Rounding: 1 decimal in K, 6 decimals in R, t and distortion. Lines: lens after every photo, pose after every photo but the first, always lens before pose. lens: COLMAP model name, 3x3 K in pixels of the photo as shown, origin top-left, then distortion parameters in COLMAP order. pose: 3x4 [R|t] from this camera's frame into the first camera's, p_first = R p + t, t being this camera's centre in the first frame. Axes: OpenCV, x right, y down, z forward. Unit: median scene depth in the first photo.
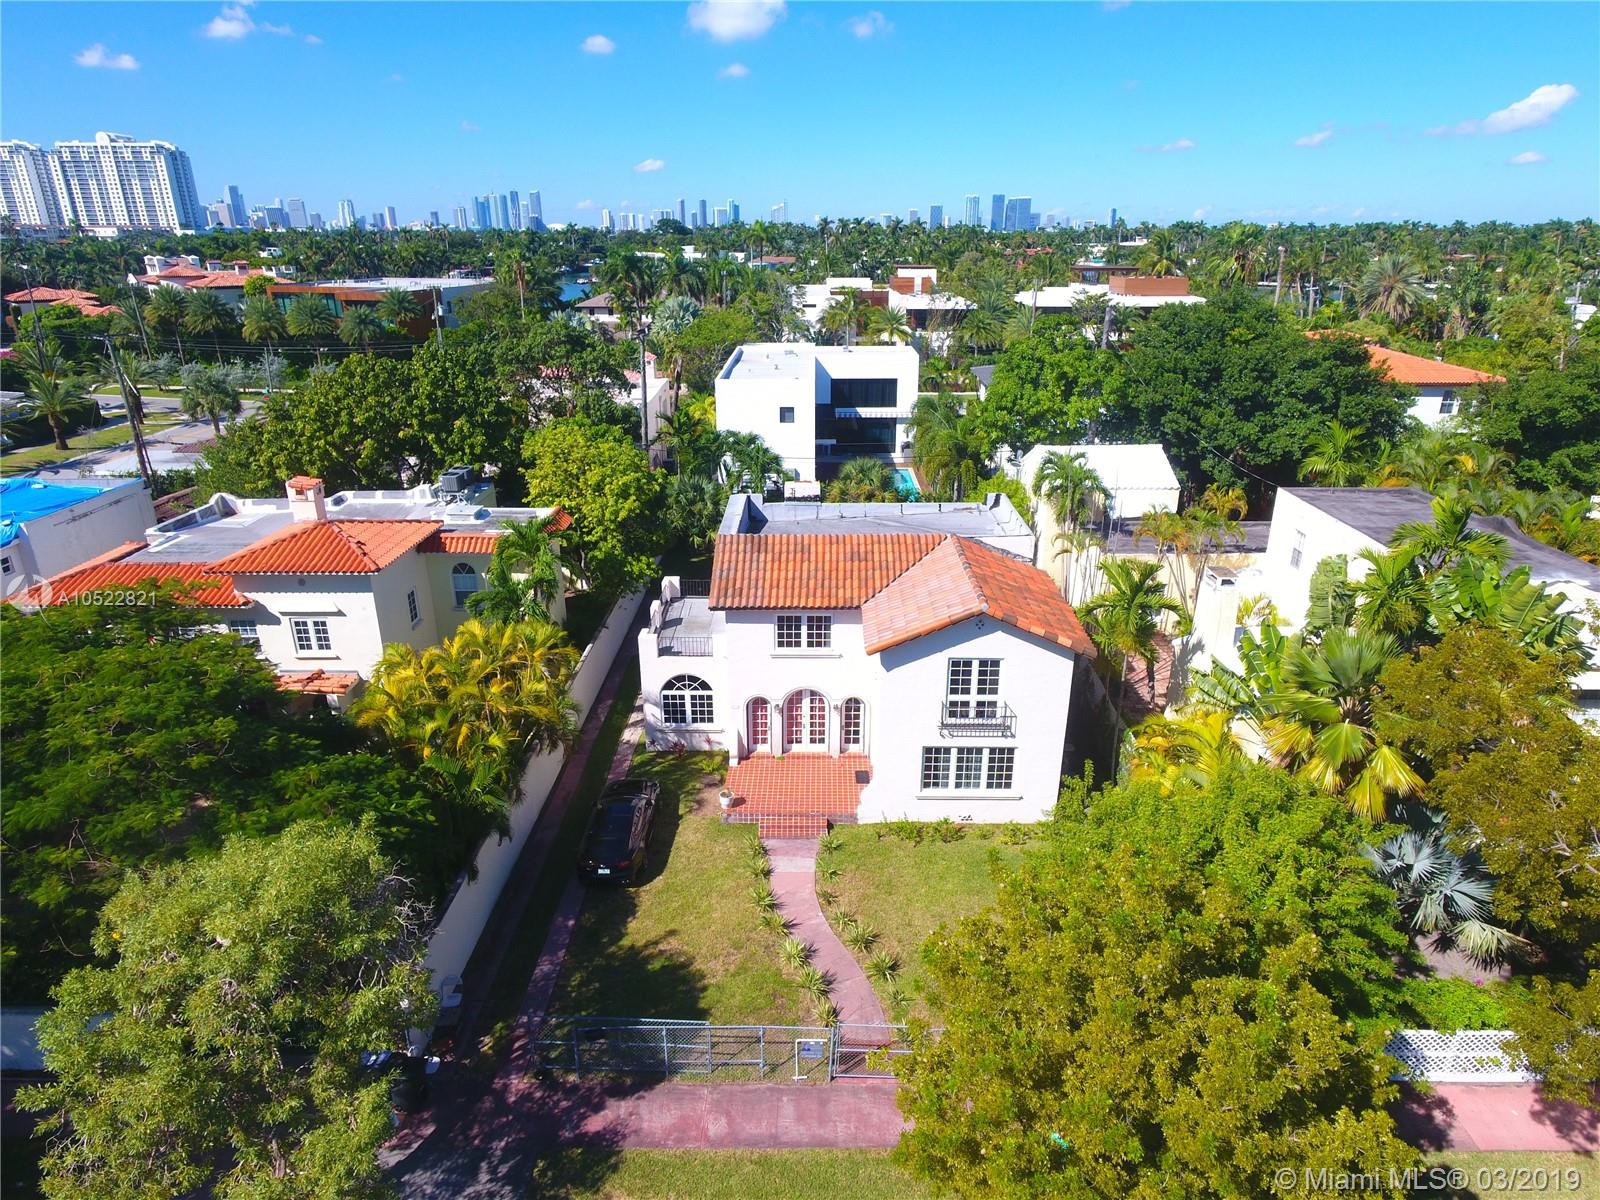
lens RADIAL K [[933.5, 0, 815.0], [0, 933.5, 591.3], [0, 0, 1]] dist [0.003976, -0.002200]
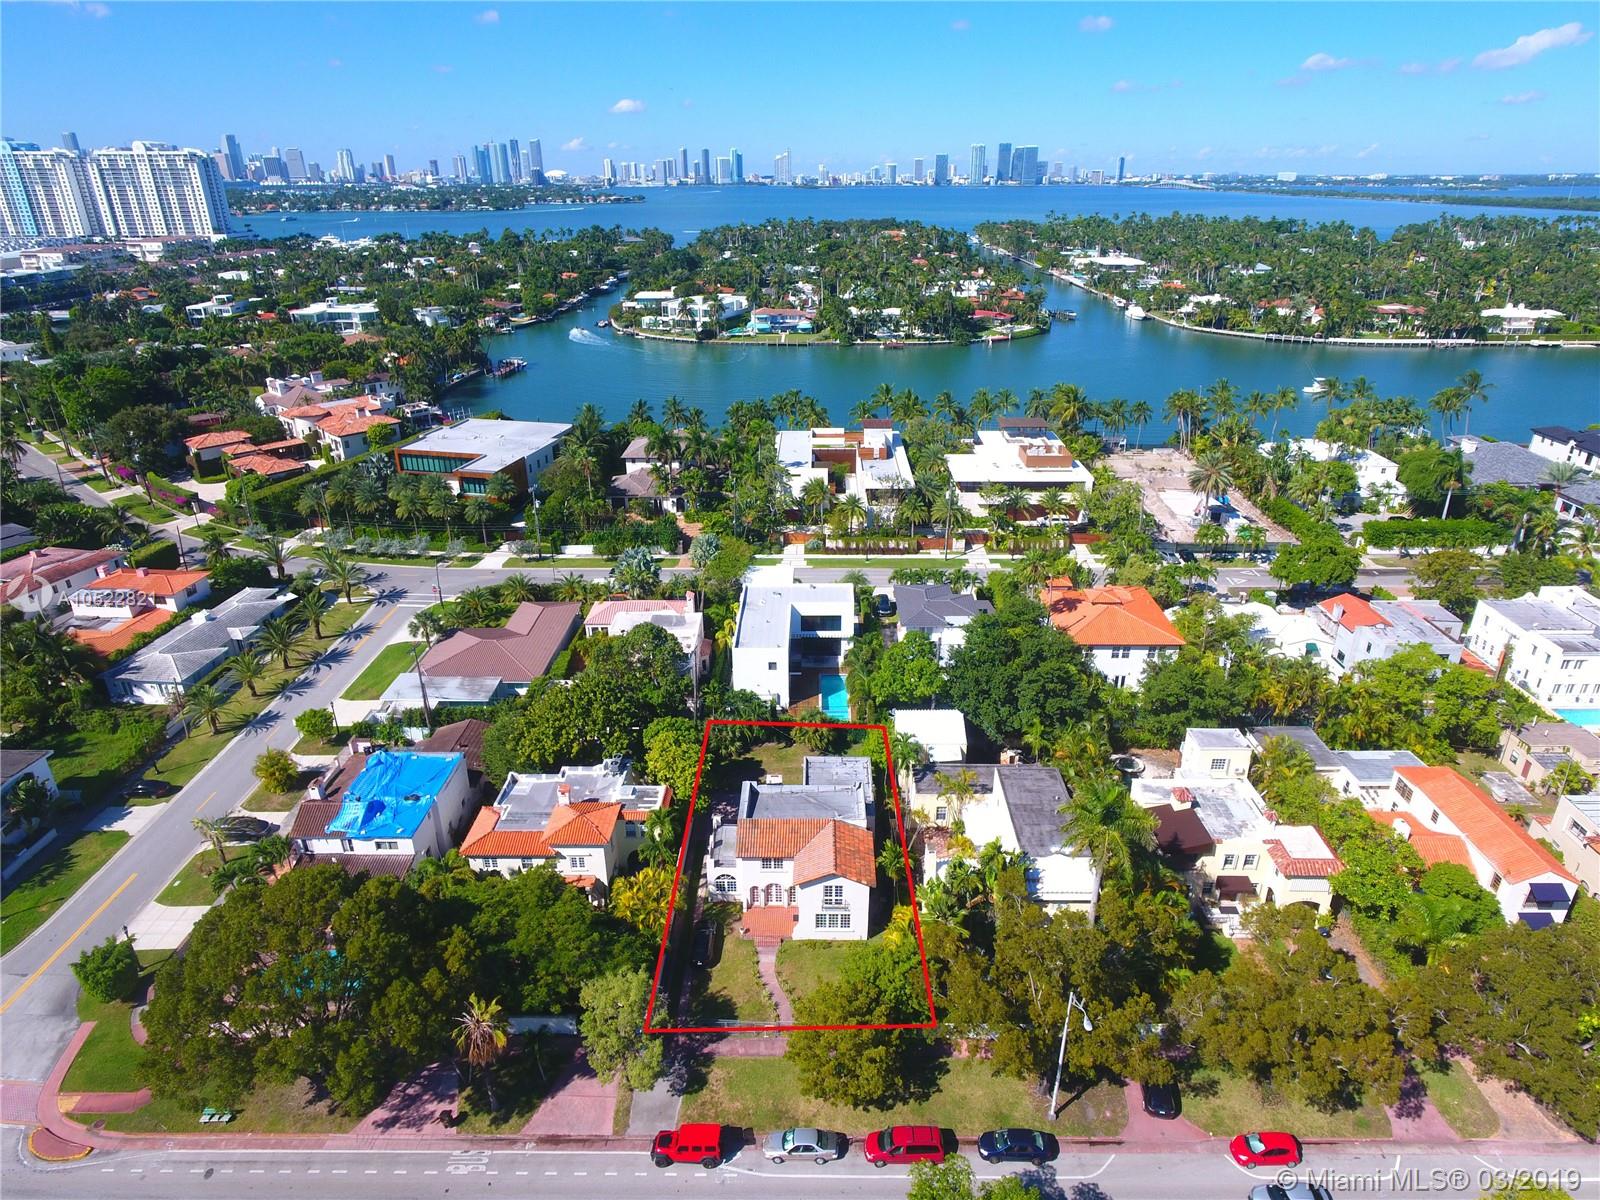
lens RADIAL K [[933.5, 0, 813.2], [0, 933.5, 589.6], [0, 0, 1]] dist [0.003976, -0.002200]
pose [[0.999975, -0.000068, -0.007030, 0.113011], [0.000429, 0.998679, 0.051389, -0.801416], [0.007017, -0.051391, 0.998654, -1.447397]]
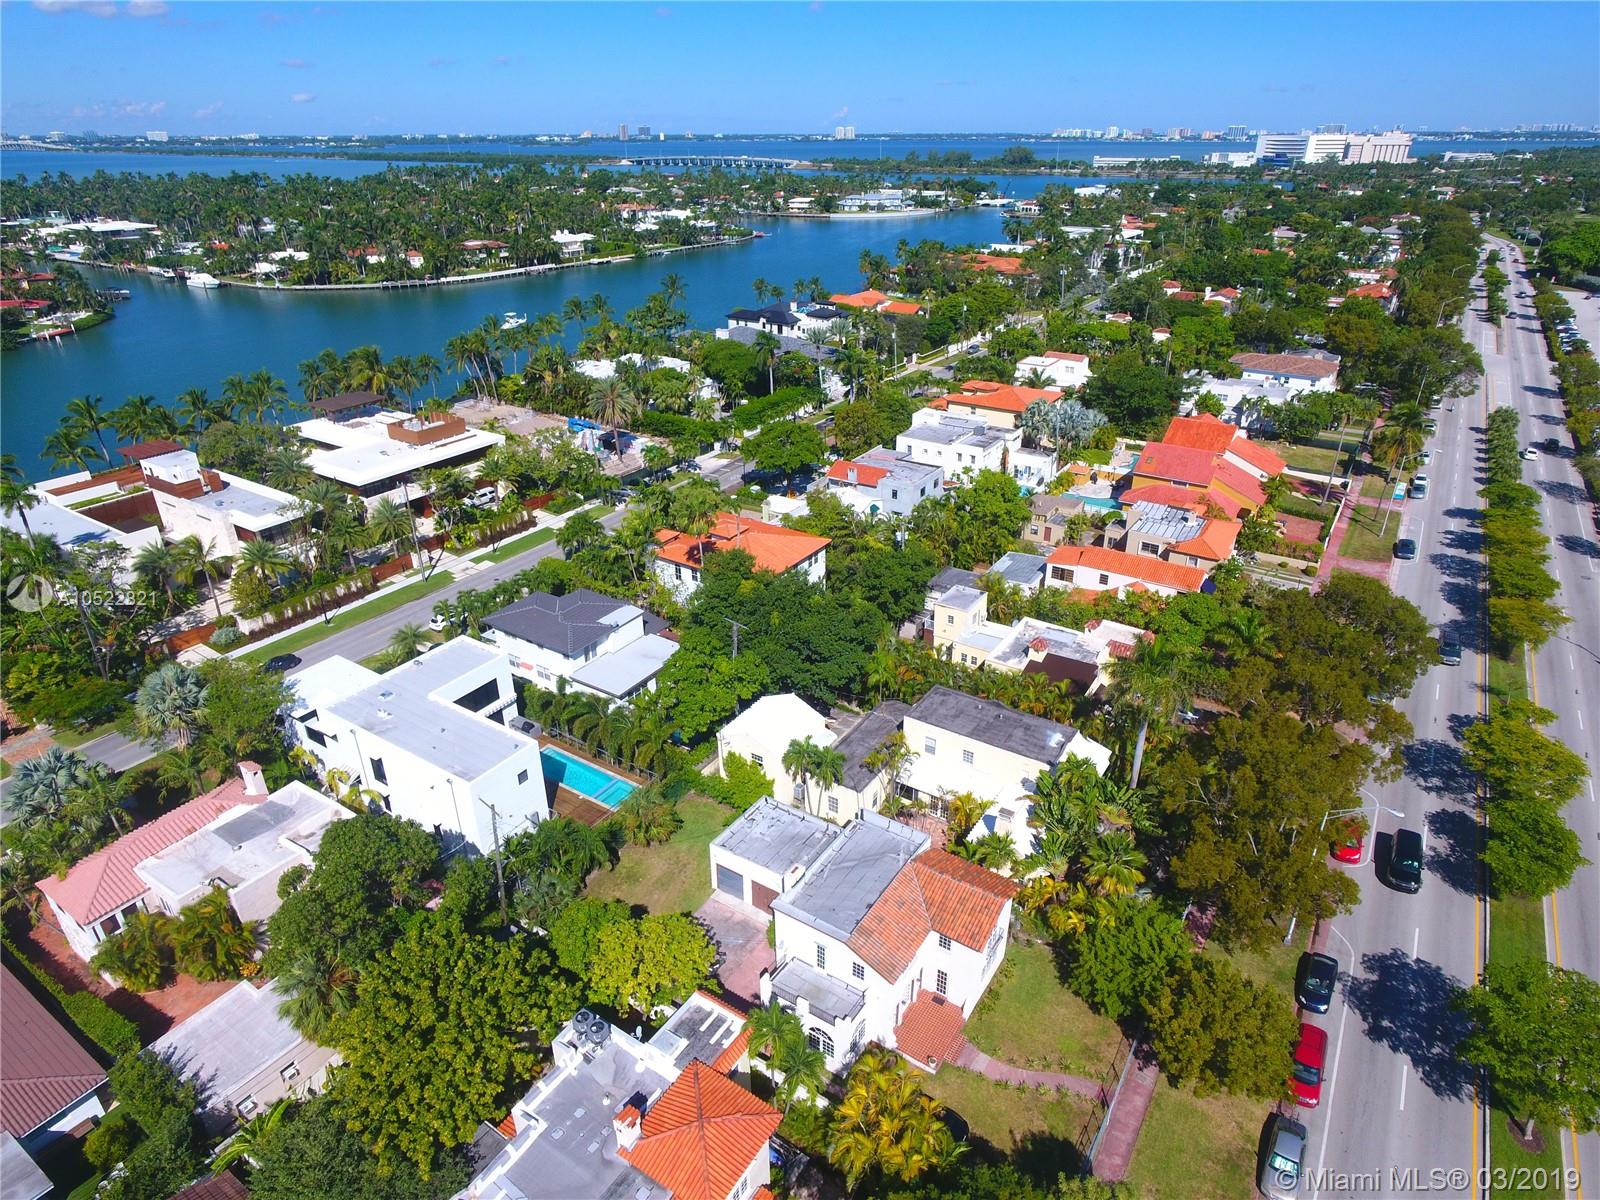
lens RADIAL K [[933.5, 0, 809.5], [0, 933.5, 592.8], [0, 0, 1]] dist [0.003976, -0.002200]
pose [[0.542632, -0.373710, 0.752258, -1.185952], [0.304861, 0.922130, 0.238192, -1.075900], [-0.782694, 0.100084, 0.614307, -0.045388]]
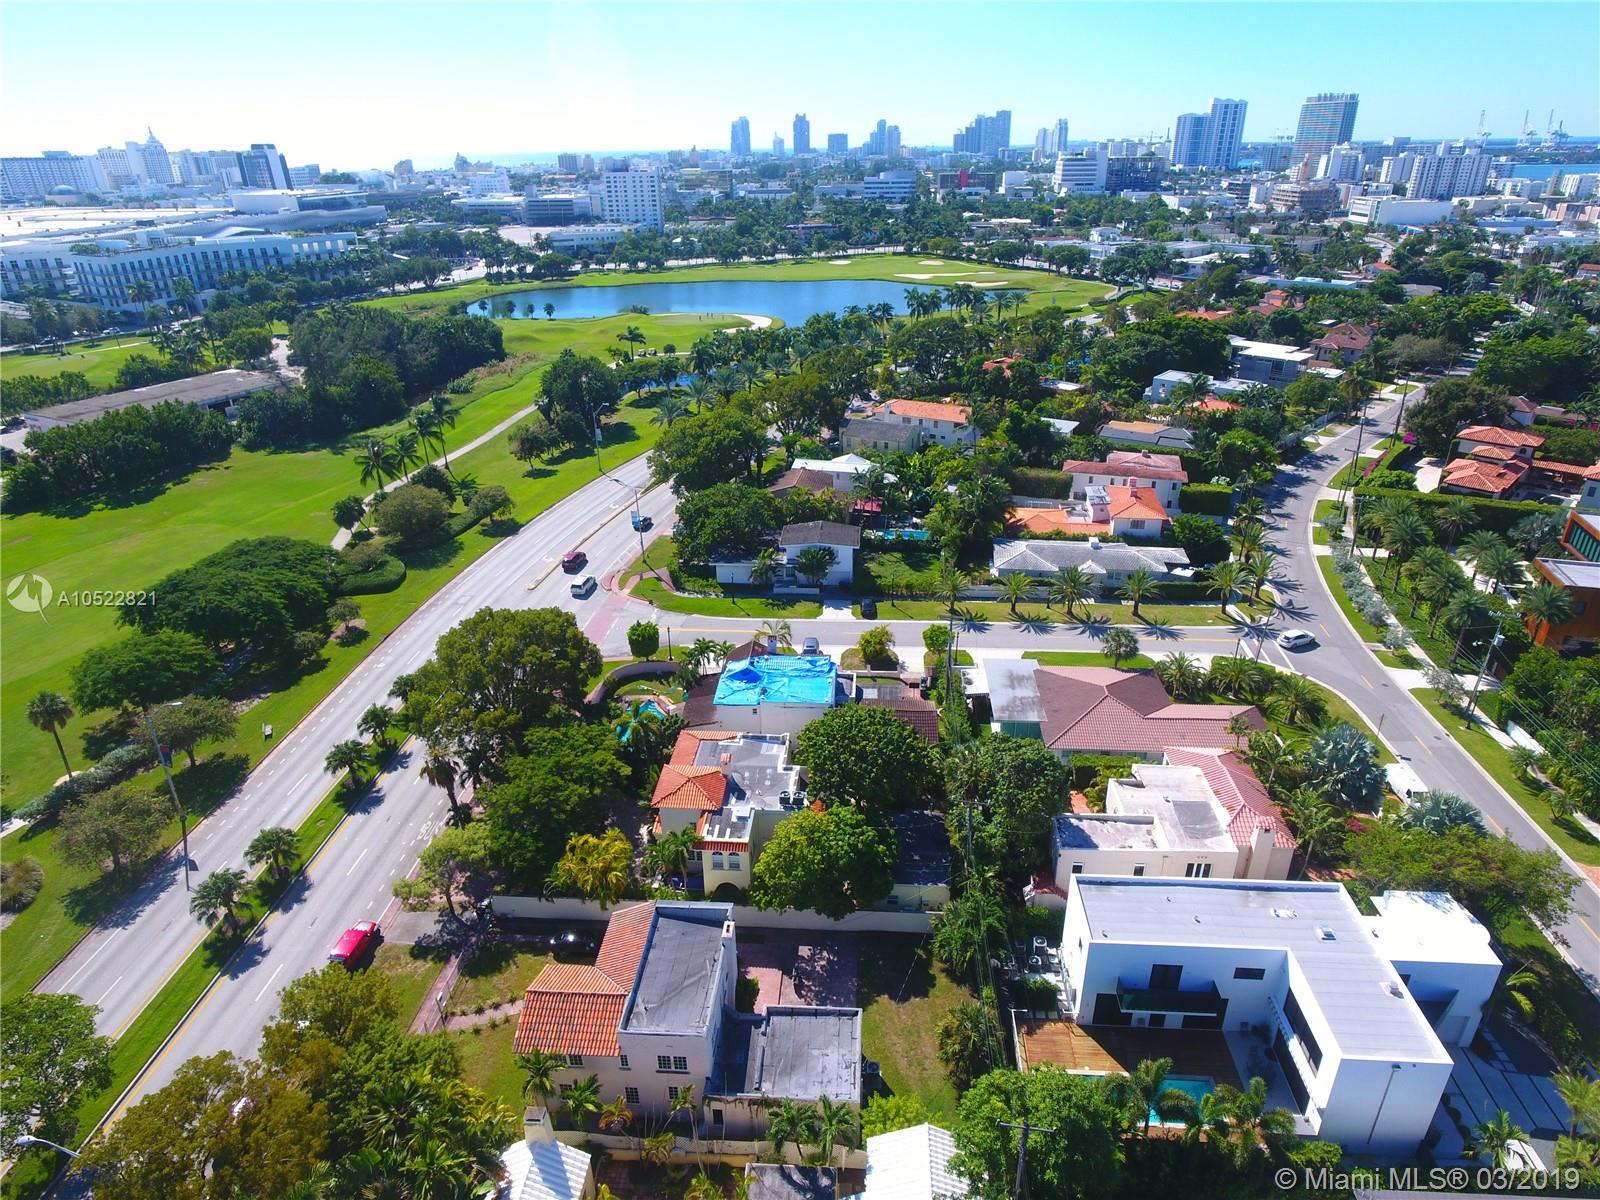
lens RADIAL K [[933.5, 0, 812.7], [0, 933.5, 593.0], [0, 0, 1]] dist [0.003976, -0.002200]
pose [[-0.062108, 0.432363, -0.899558, 1.433506], [-0.347404, 0.835572, 0.425594, -1.626308], [0.935657, 0.338942, 0.098309, 0.906532]]
